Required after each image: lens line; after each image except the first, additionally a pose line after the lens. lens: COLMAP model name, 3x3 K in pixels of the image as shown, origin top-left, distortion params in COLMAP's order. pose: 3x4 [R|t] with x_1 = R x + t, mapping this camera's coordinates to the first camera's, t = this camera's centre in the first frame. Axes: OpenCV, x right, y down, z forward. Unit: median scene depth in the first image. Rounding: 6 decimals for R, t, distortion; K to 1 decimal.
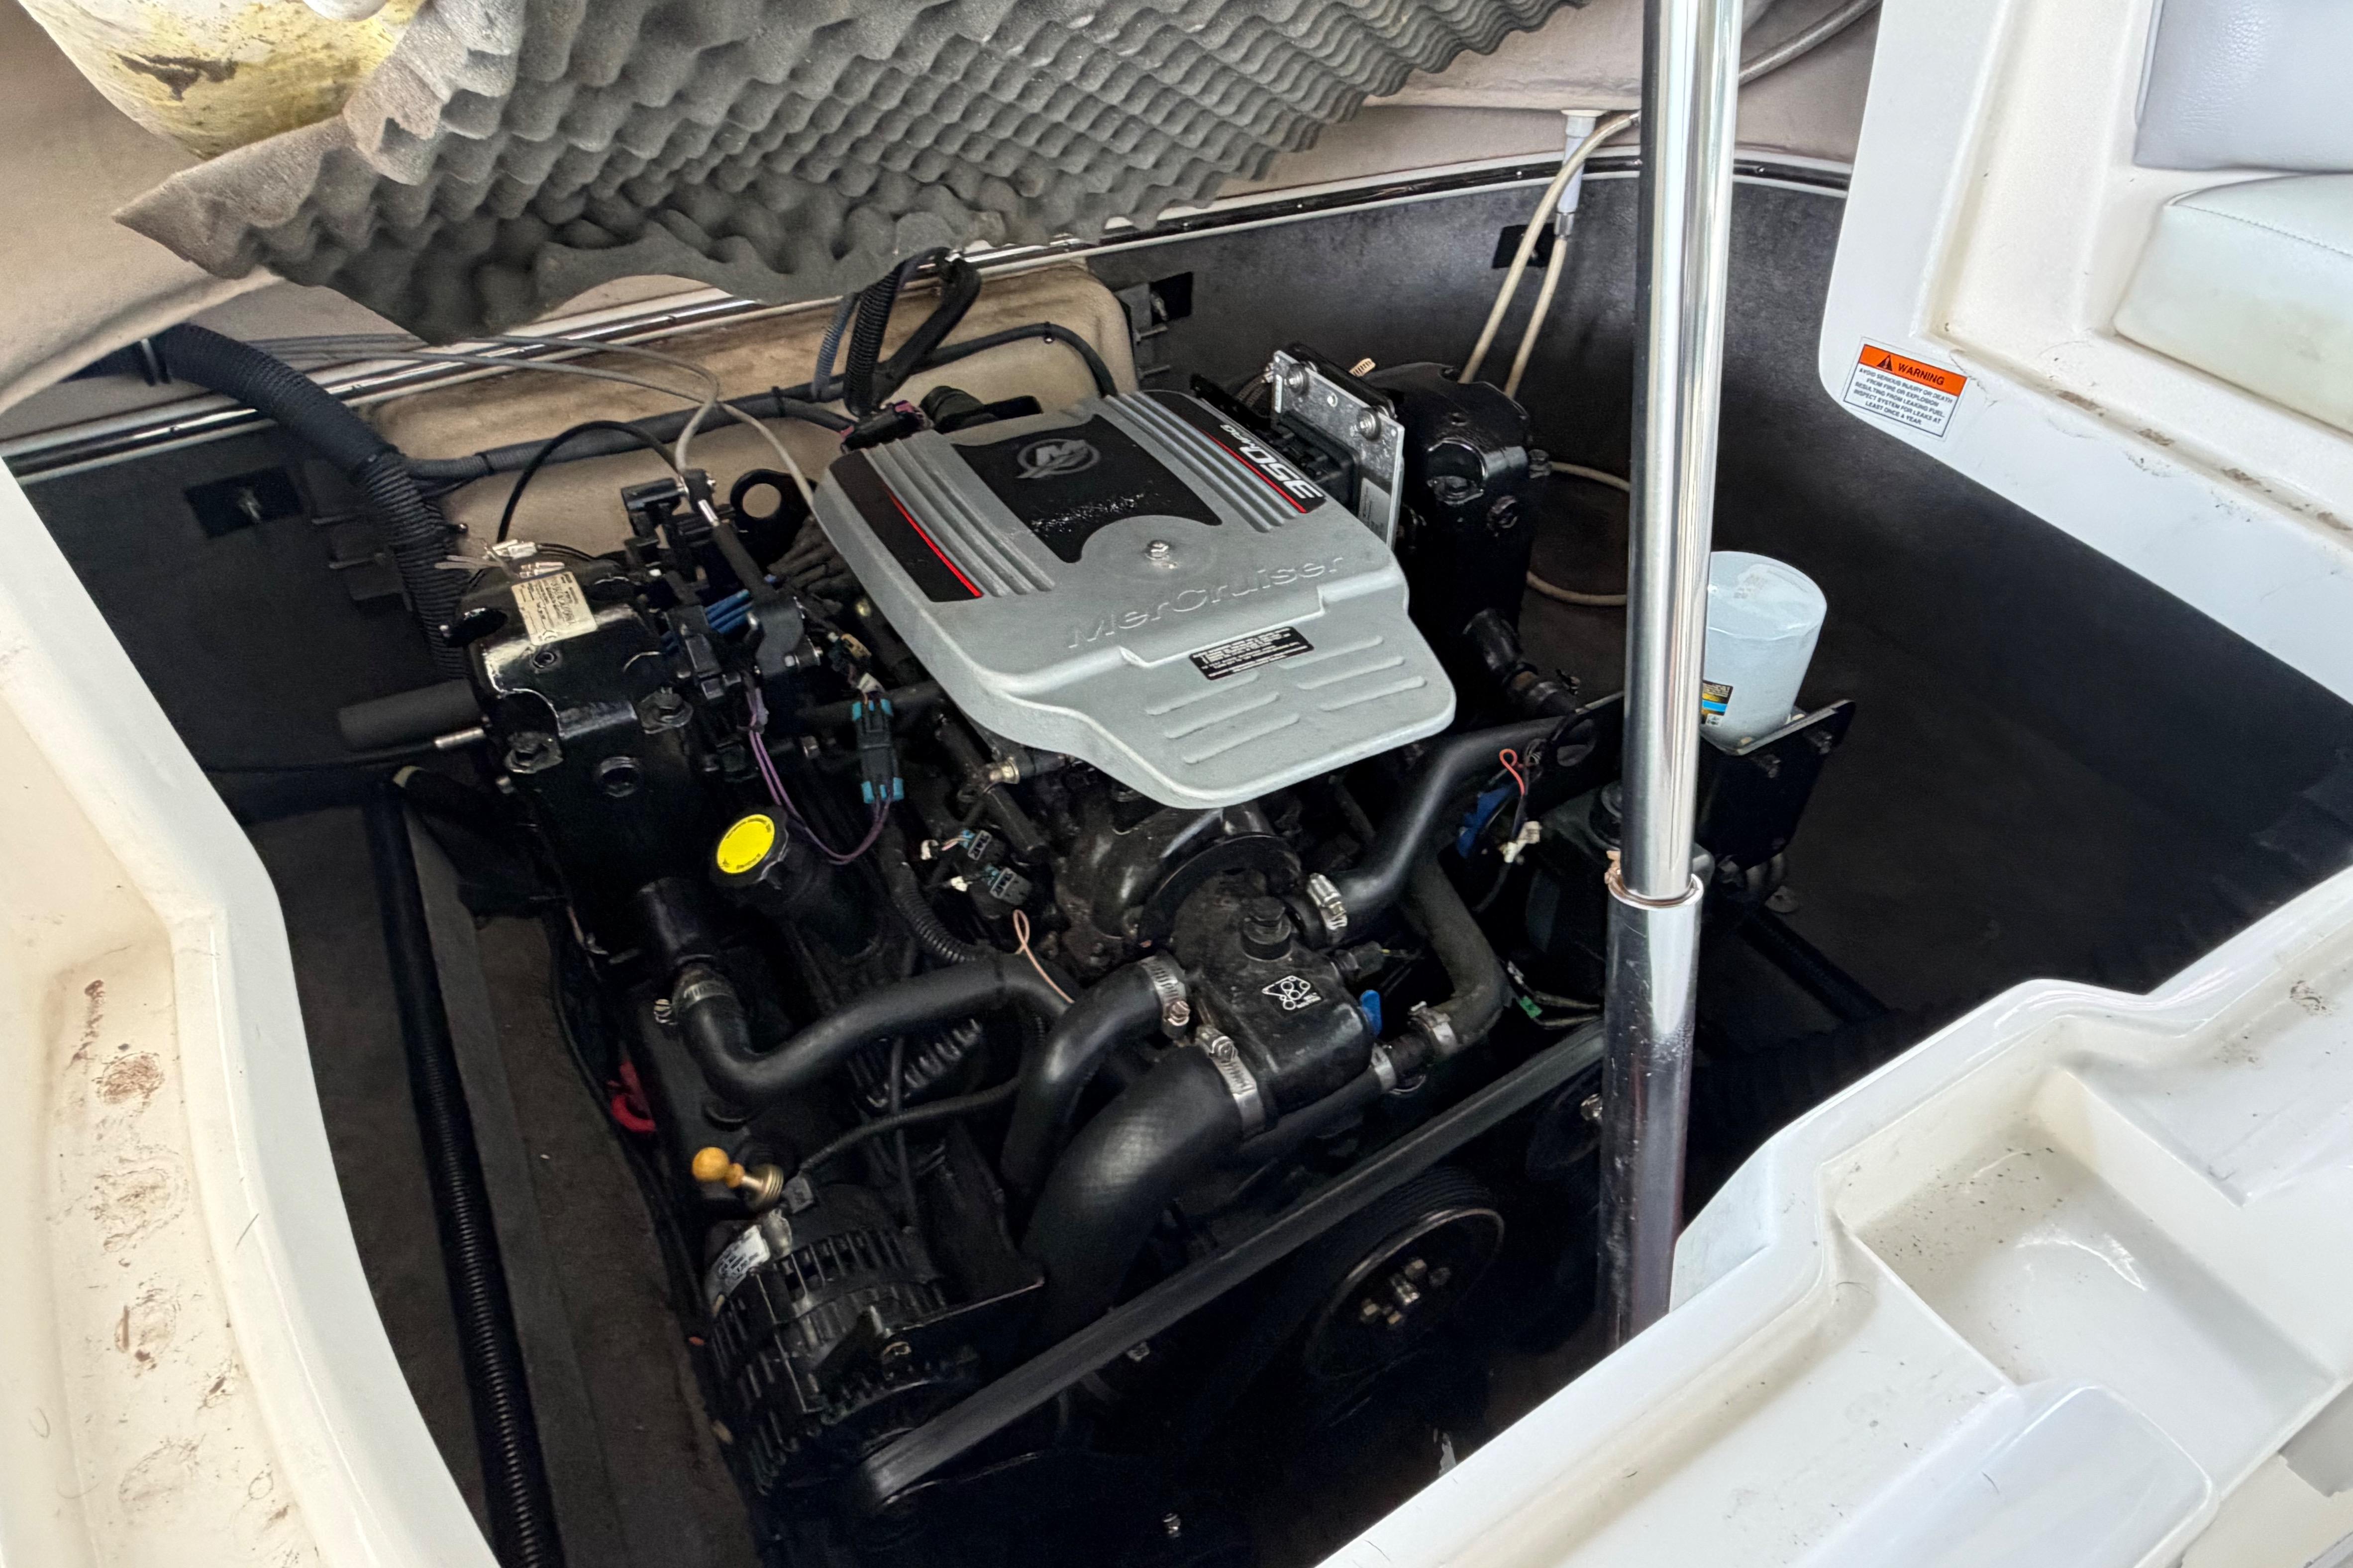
lens RADIAL K [[1325.2, 0, 1169.2], [0, 1325.2, 777.2], [0, 0, 1]] dist [0.003219, -0.000855]
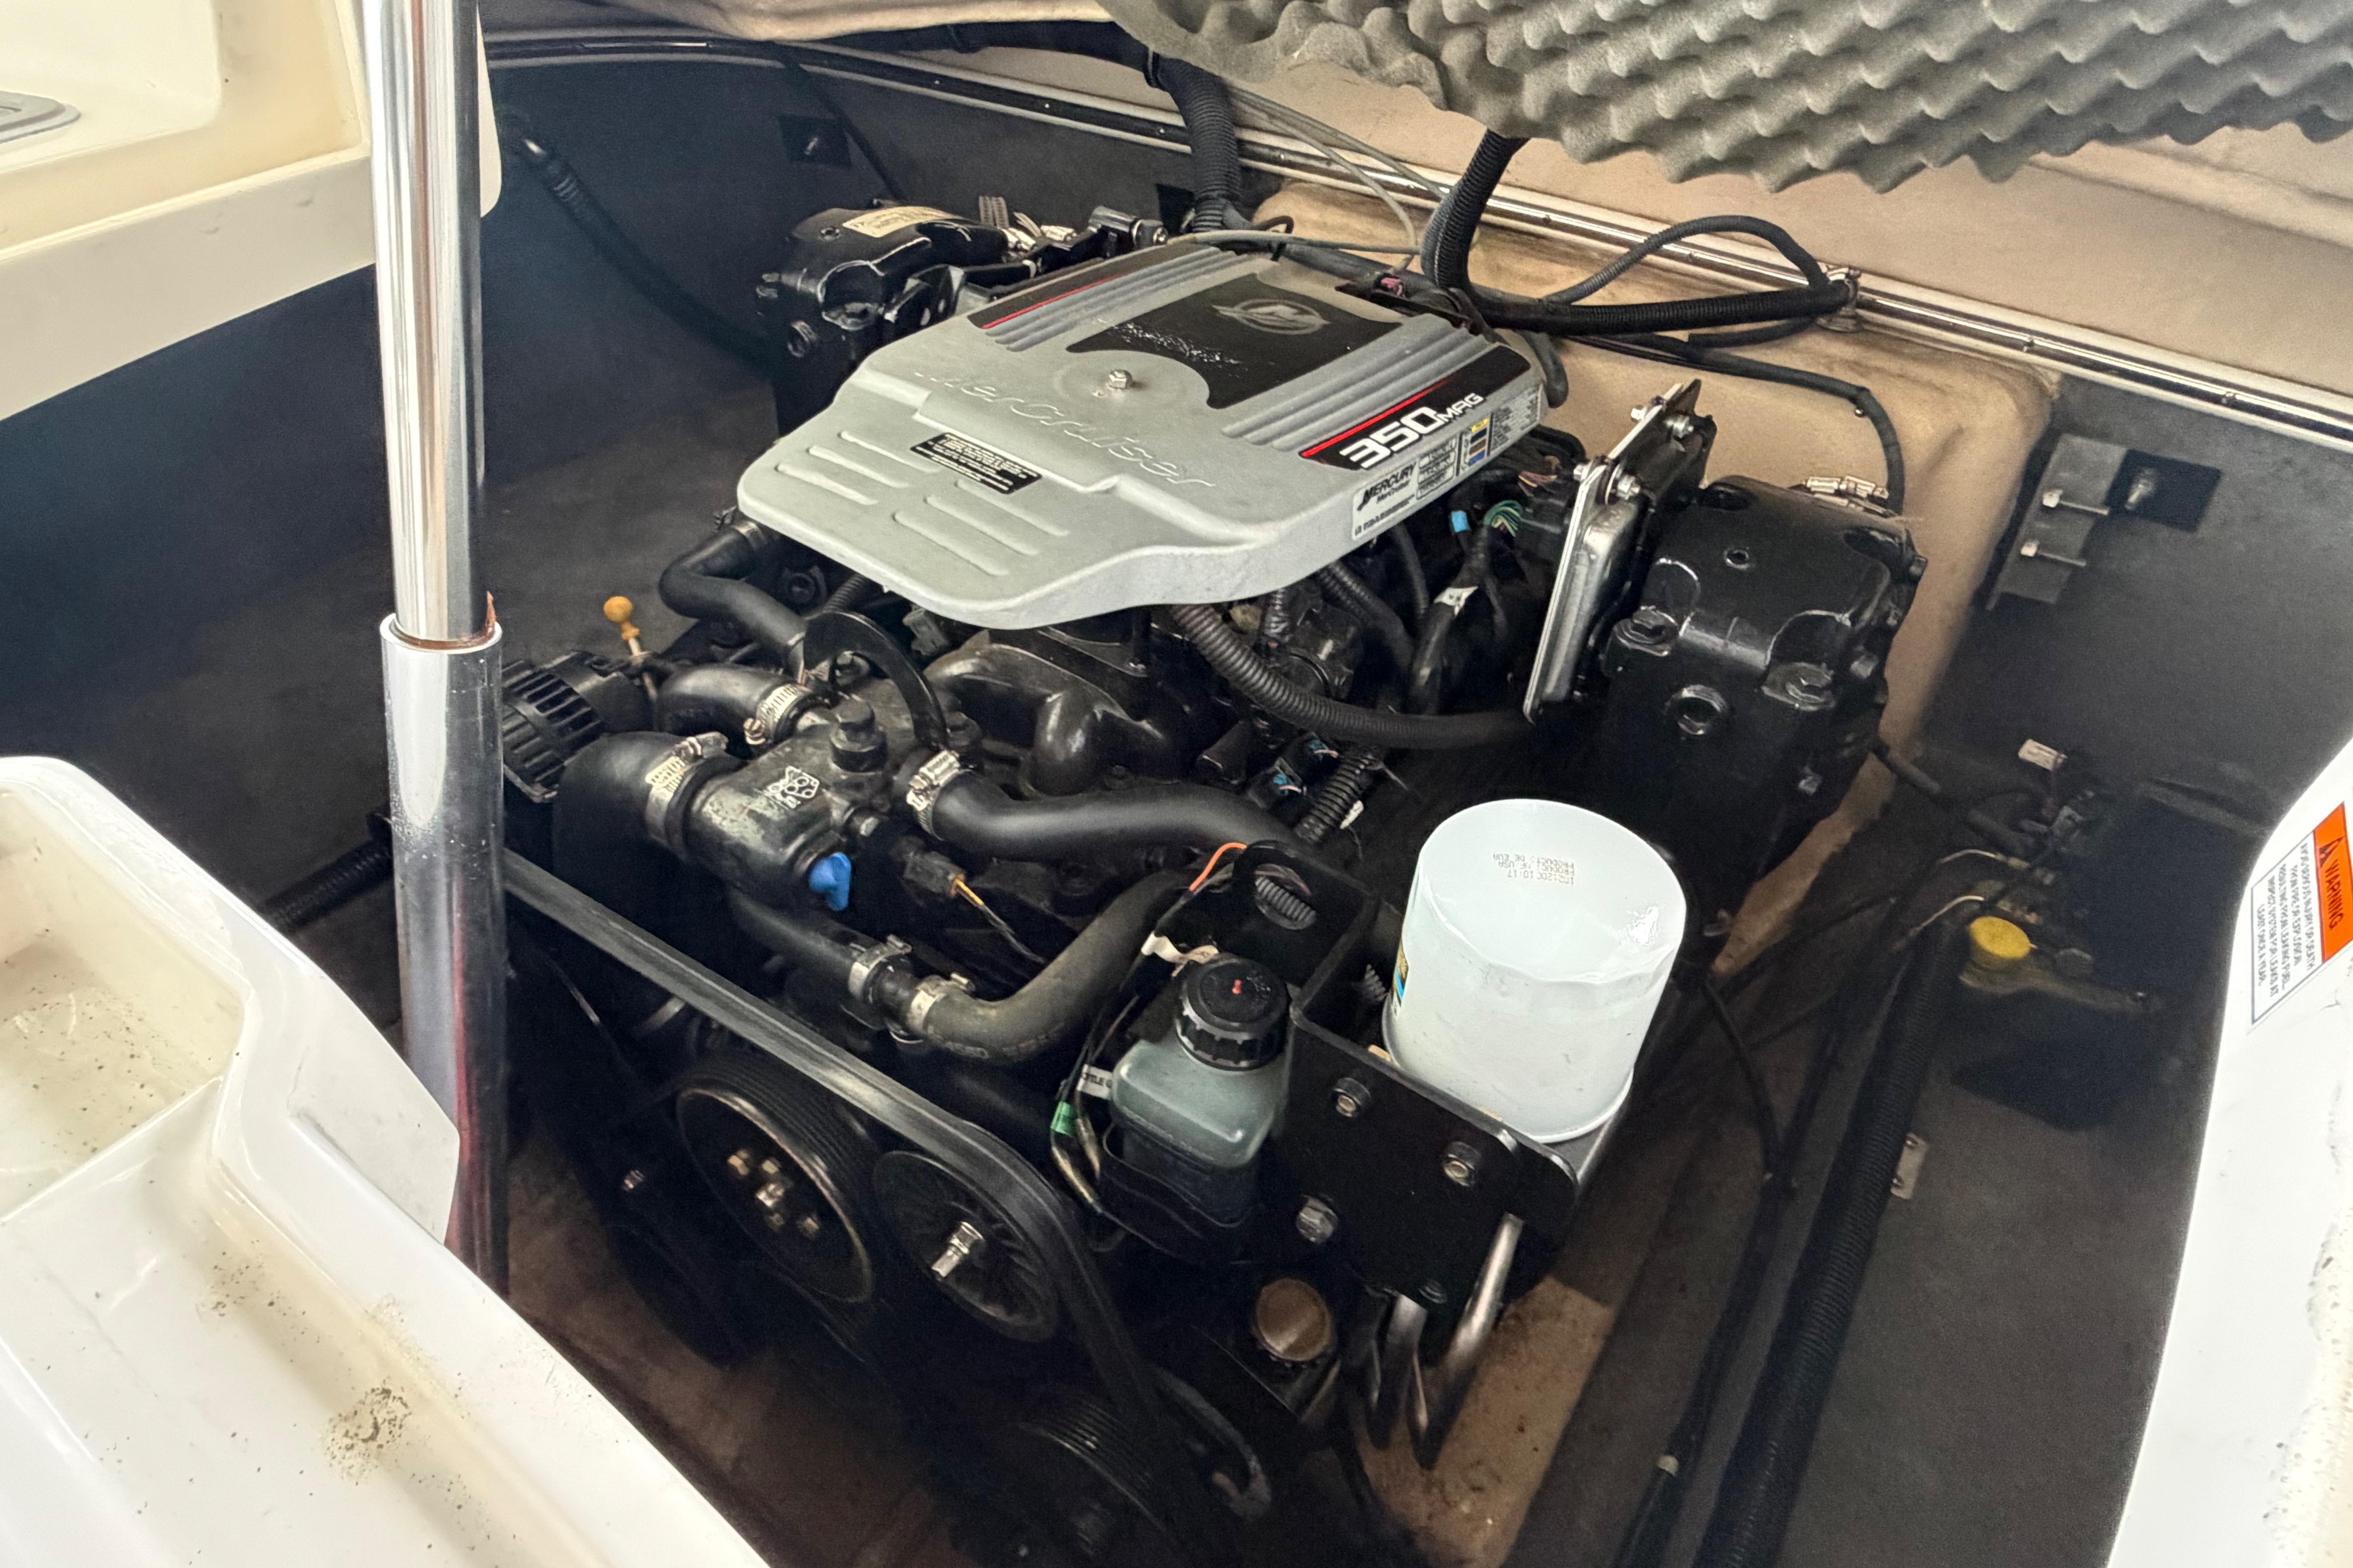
lens RADIAL K [[1325.2, 0, 1169.2], [0, 1325.2, 777.2], [0, 0, 1]] dist [0.003219, -0.000855]
pose [[0.428993, 0.610545, -0.665733, 0.731170], [-0.630754, 0.730033, 0.263062, -0.223452], [0.646618, 0.307062, 0.698283, 0.465330]]
